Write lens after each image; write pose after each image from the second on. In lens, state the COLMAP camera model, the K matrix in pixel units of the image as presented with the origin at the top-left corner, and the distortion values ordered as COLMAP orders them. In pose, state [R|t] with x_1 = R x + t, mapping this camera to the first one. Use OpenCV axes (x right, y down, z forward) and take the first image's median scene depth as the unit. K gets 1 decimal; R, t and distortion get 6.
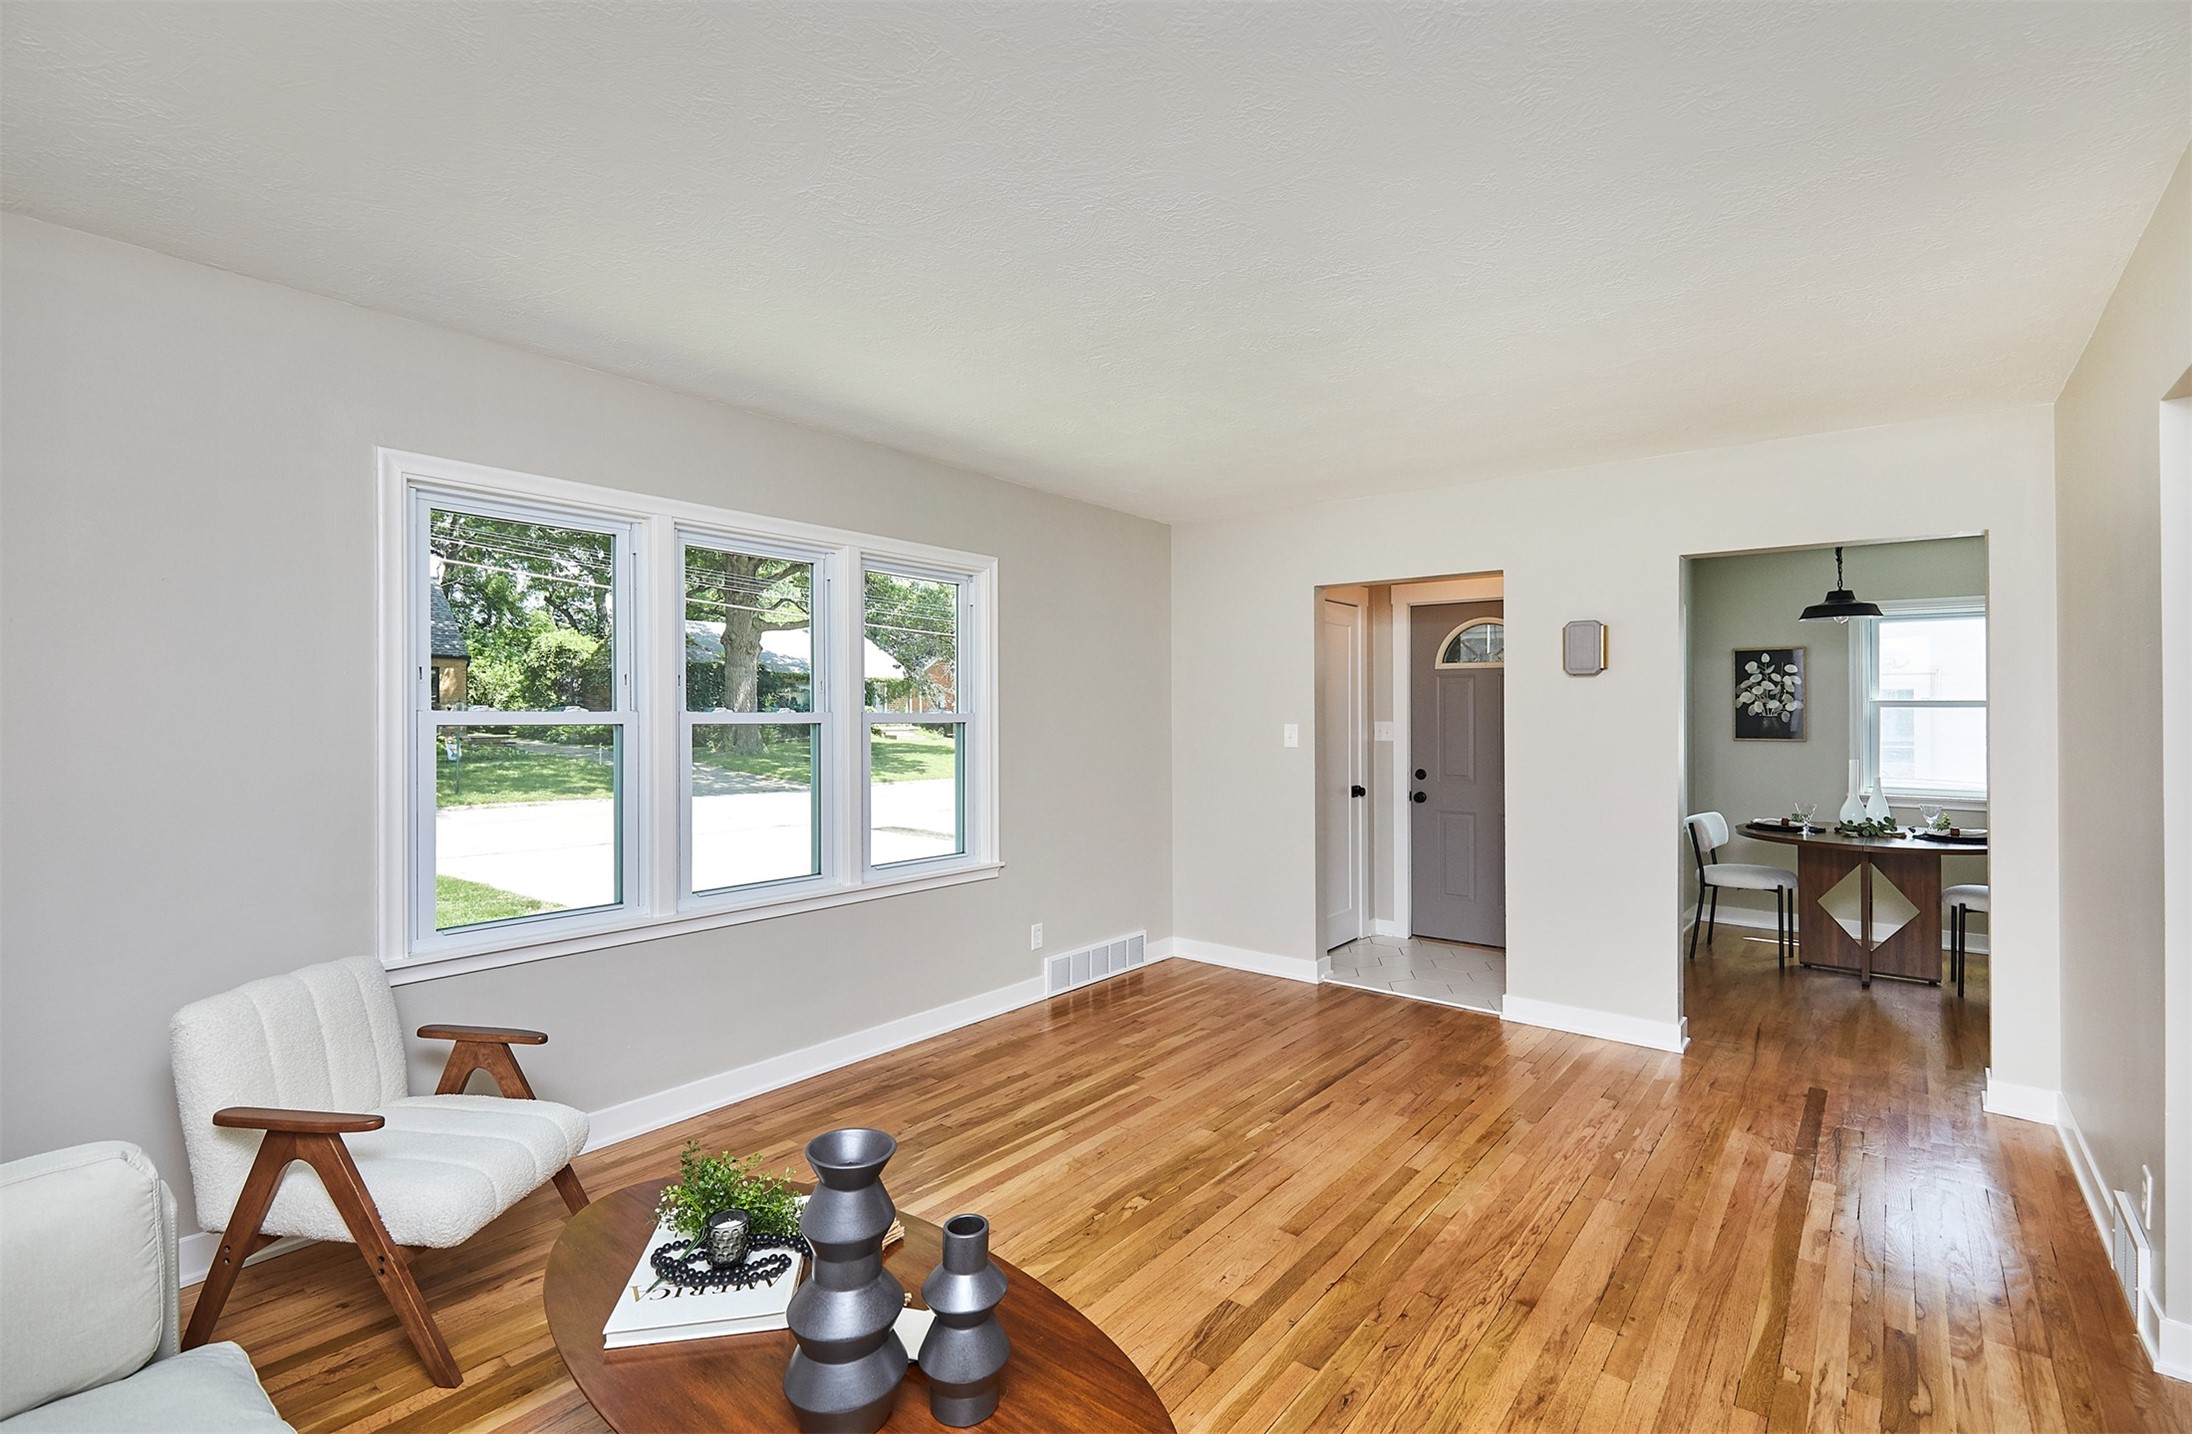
lens RADIAL K [[985.4, 0, 1096.0], [0, 985.4, 717.0], [0, 0, 1]] dist [-0.001652, -0.000211]
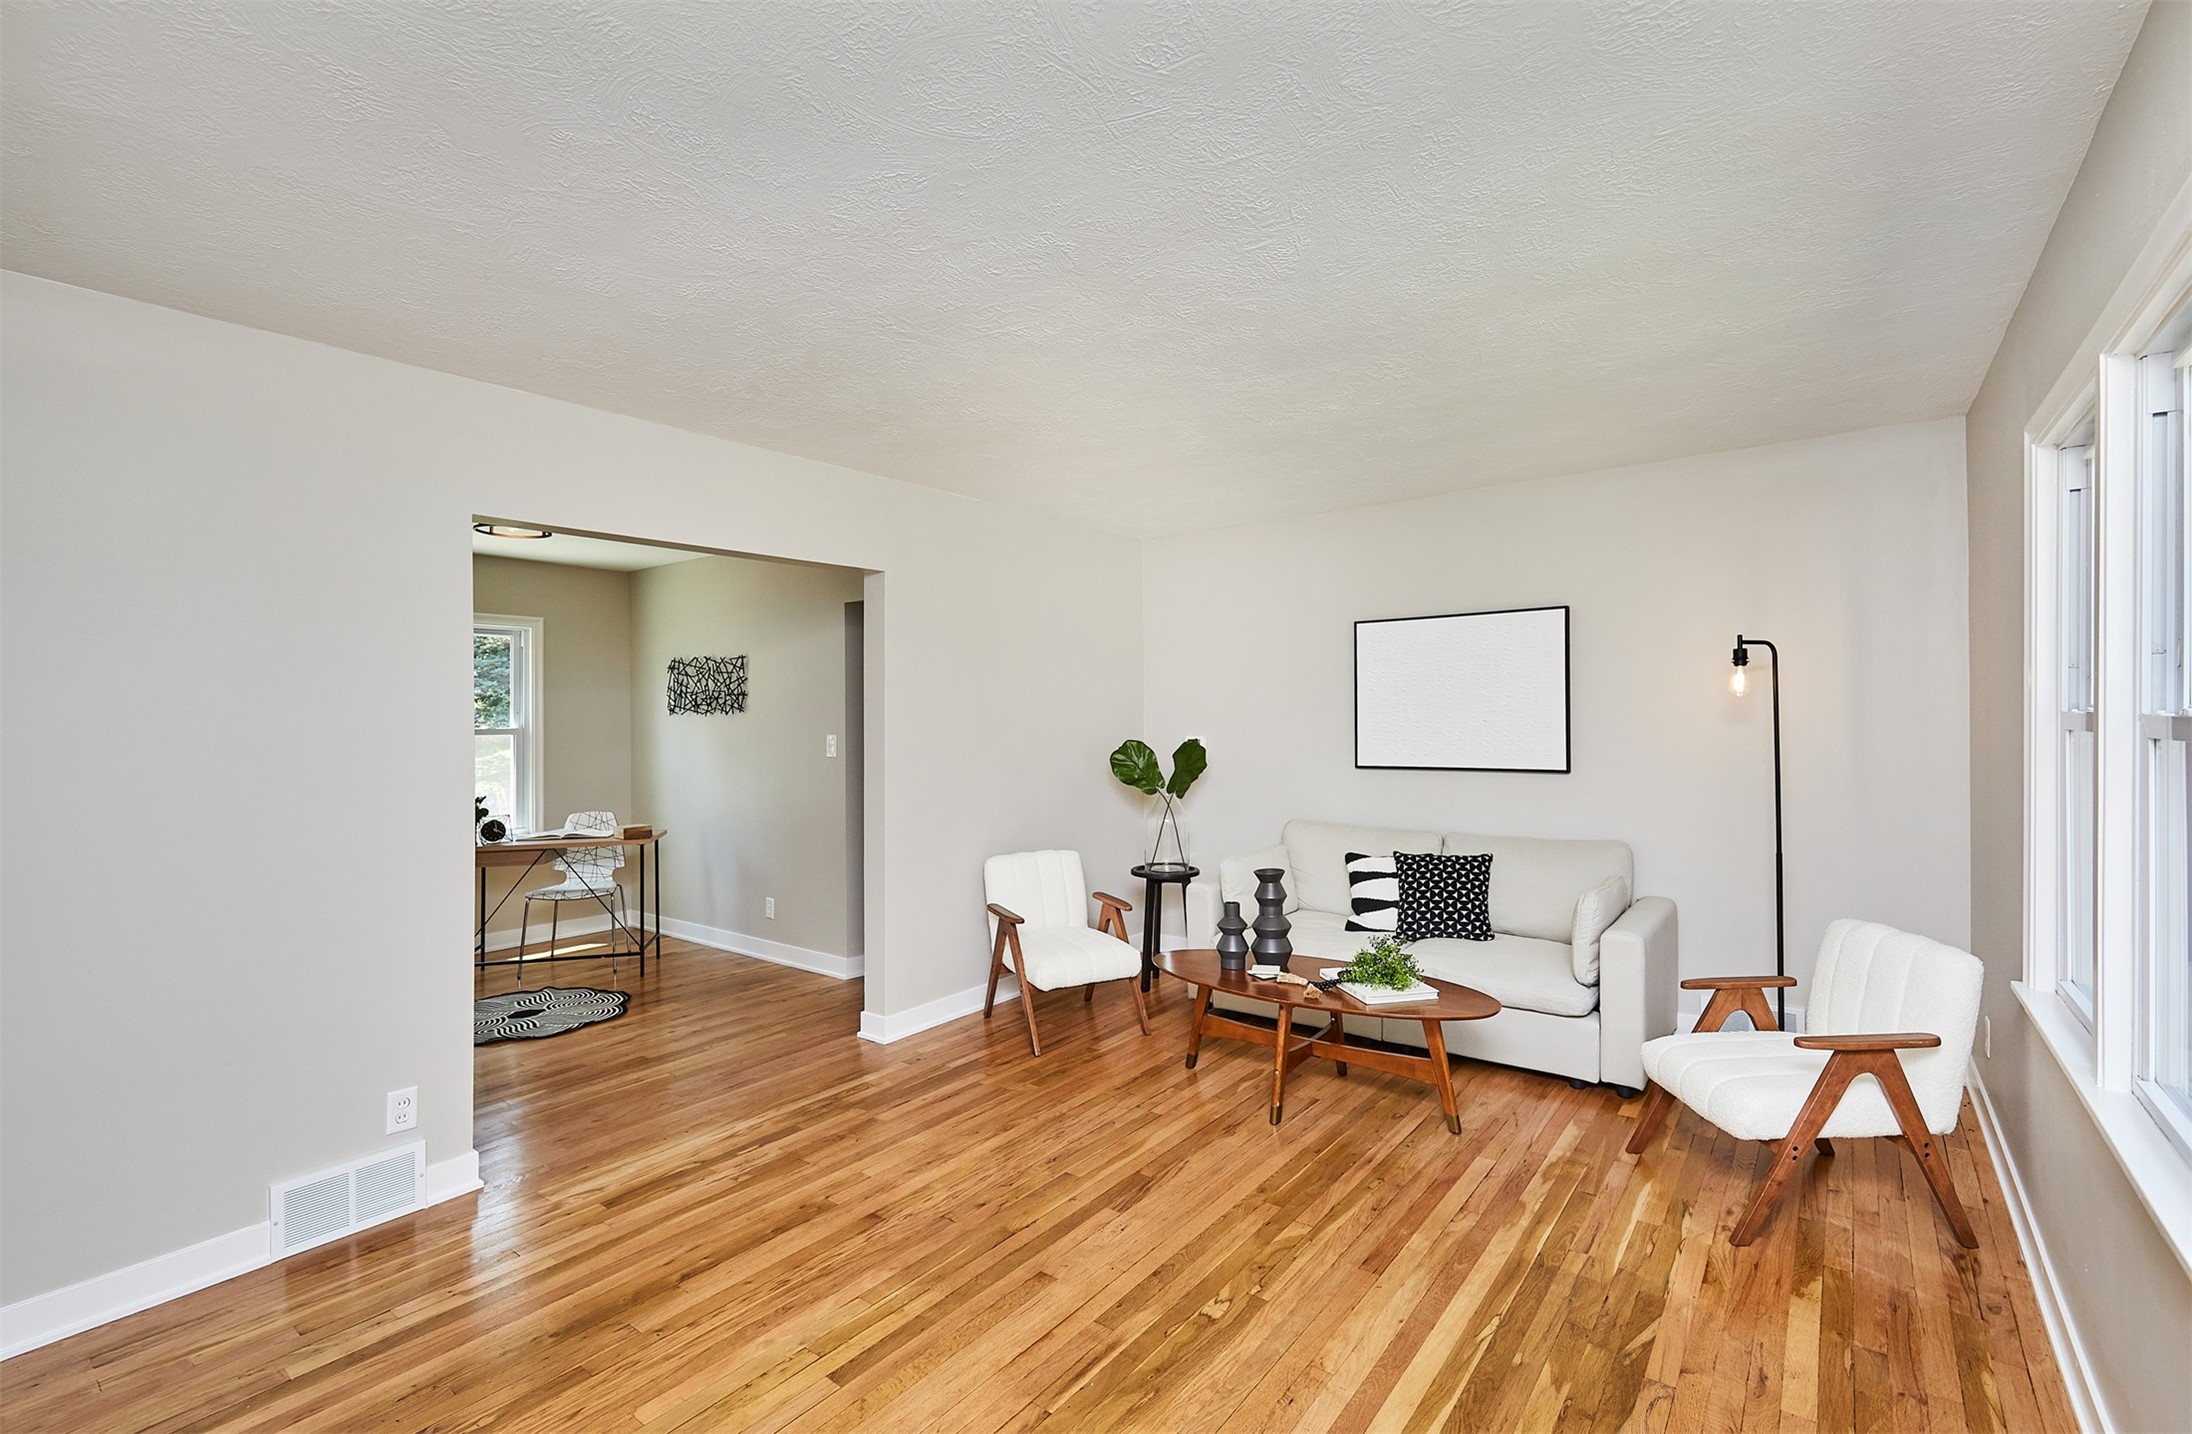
lens RADIAL K [[1003.6, 0, 1096.0], [0, 1003.6, 717.0], [0, 0, 1]] dist [-0.000277, -0.000129]
pose [[-0.999317, 0.010430, -0.035447, 0.144778], [0.010359, 0.999944, 0.002165, -0.008478], [0.035468, 0.001796, -0.999369, 1.587916]]
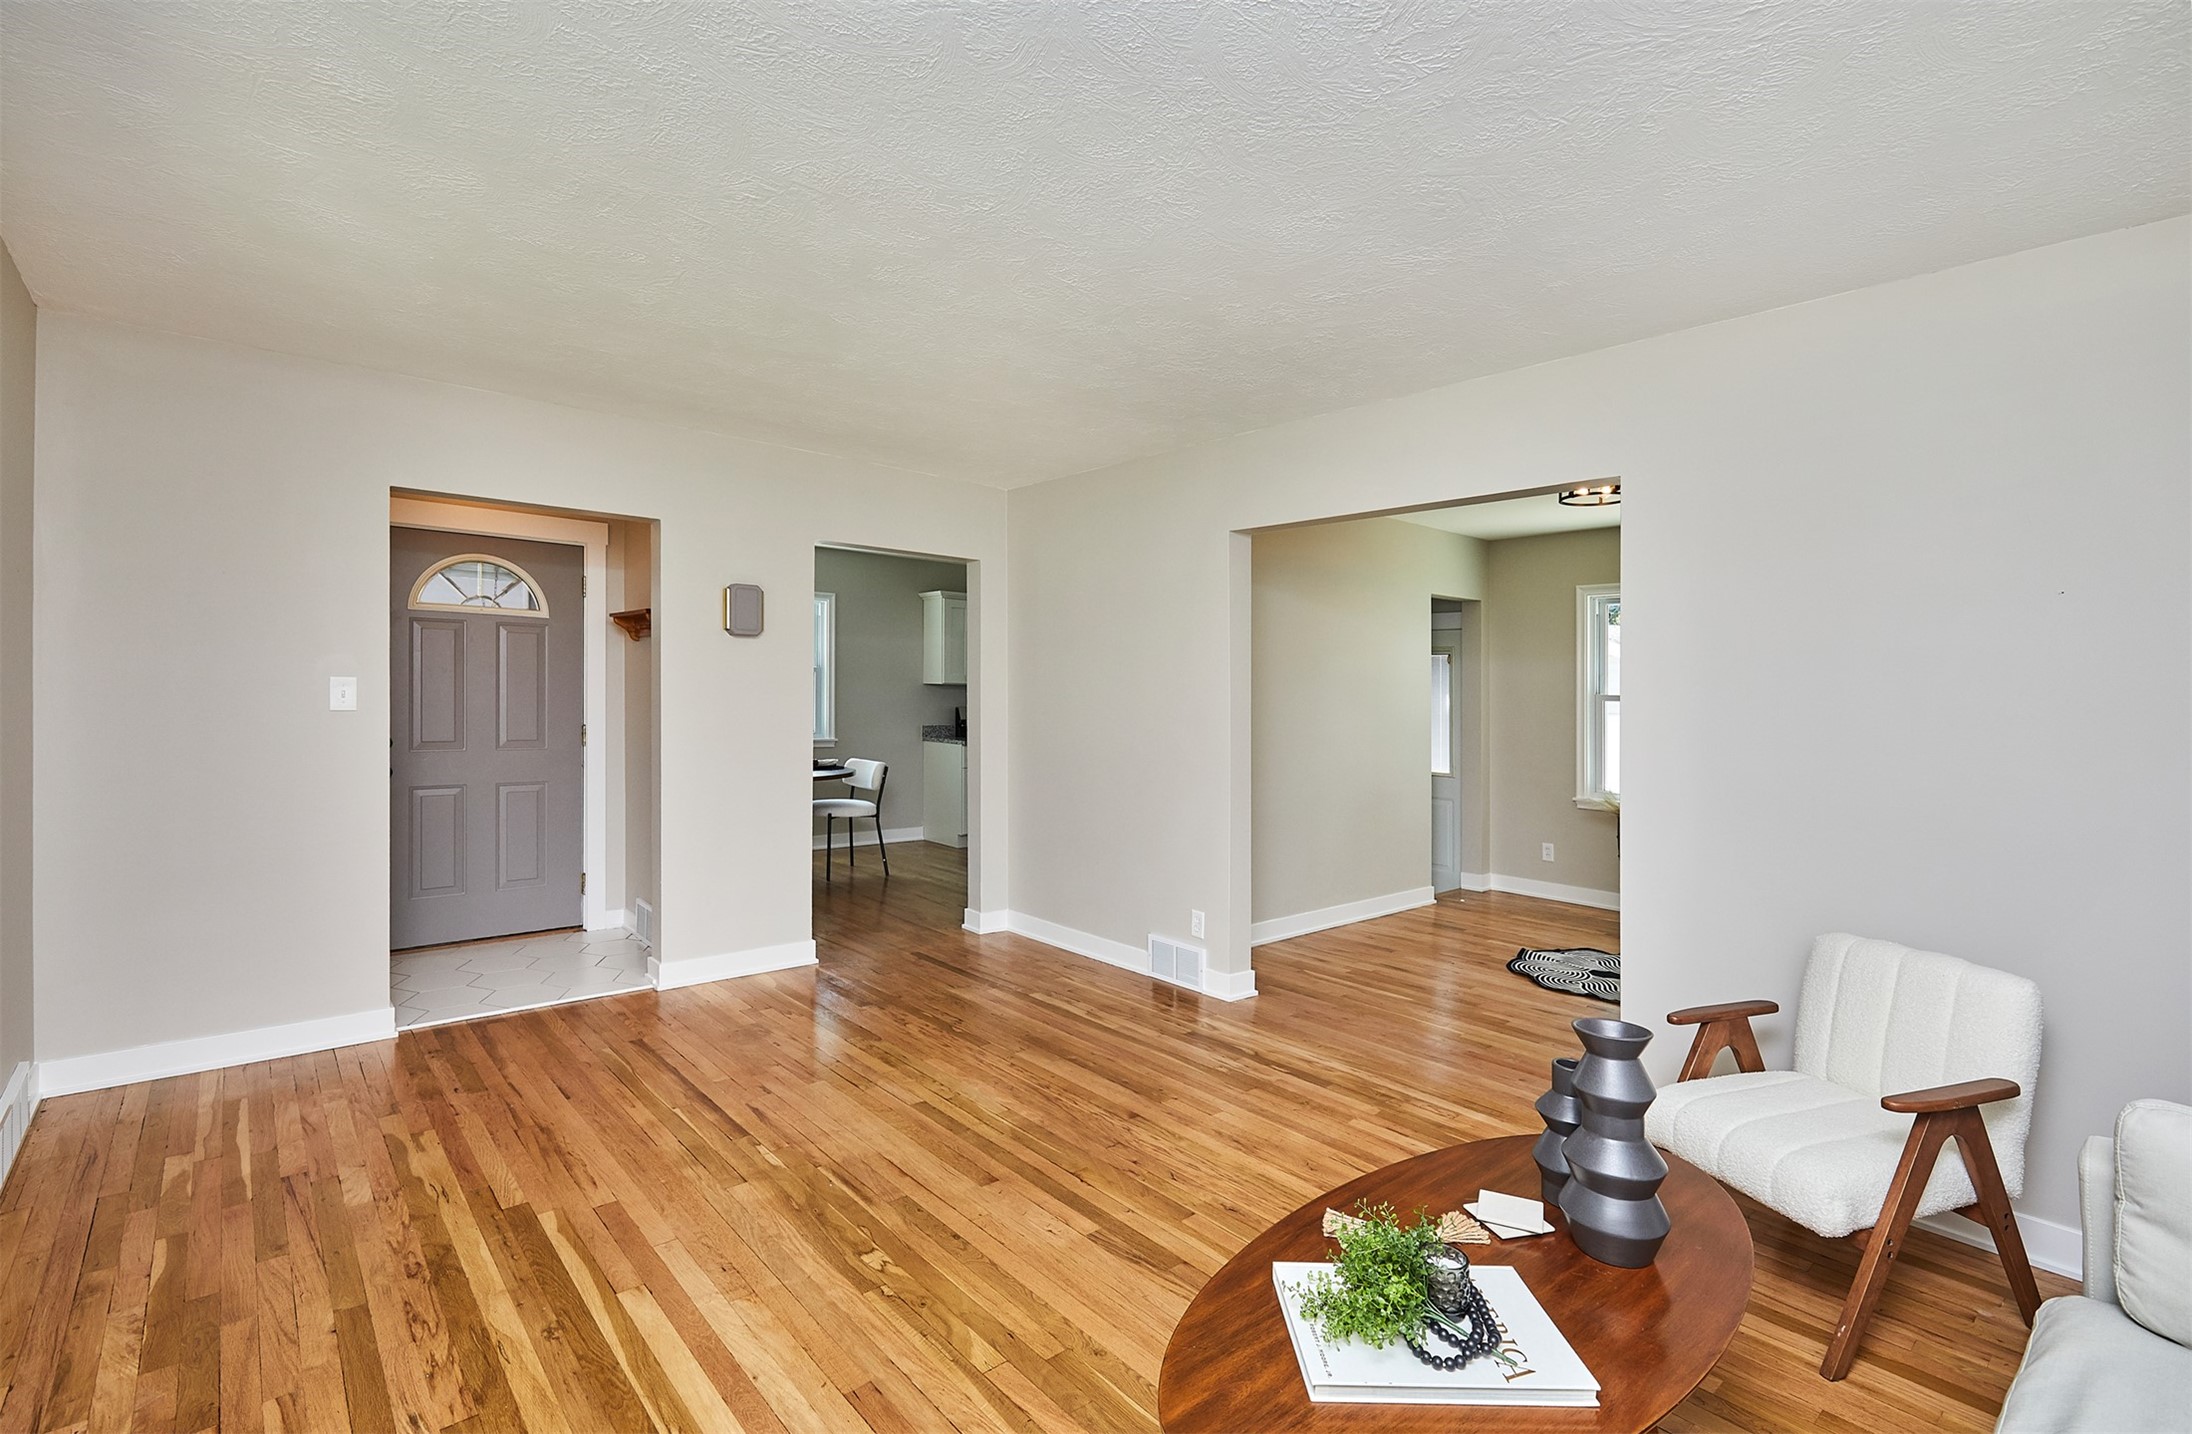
lens RADIAL K [[989.1, 0, 1105.9], [0, 989.1, 701.3], [0, 0, 1]] dist [0.002020, 0.000255]
pose [[0.169645, -0.010237, 0.985452, -0.637308], [-0.017448, 0.999758, 0.013389, 0.008752], [-0.985351, -0.019466, 0.169426, 0.583513]]
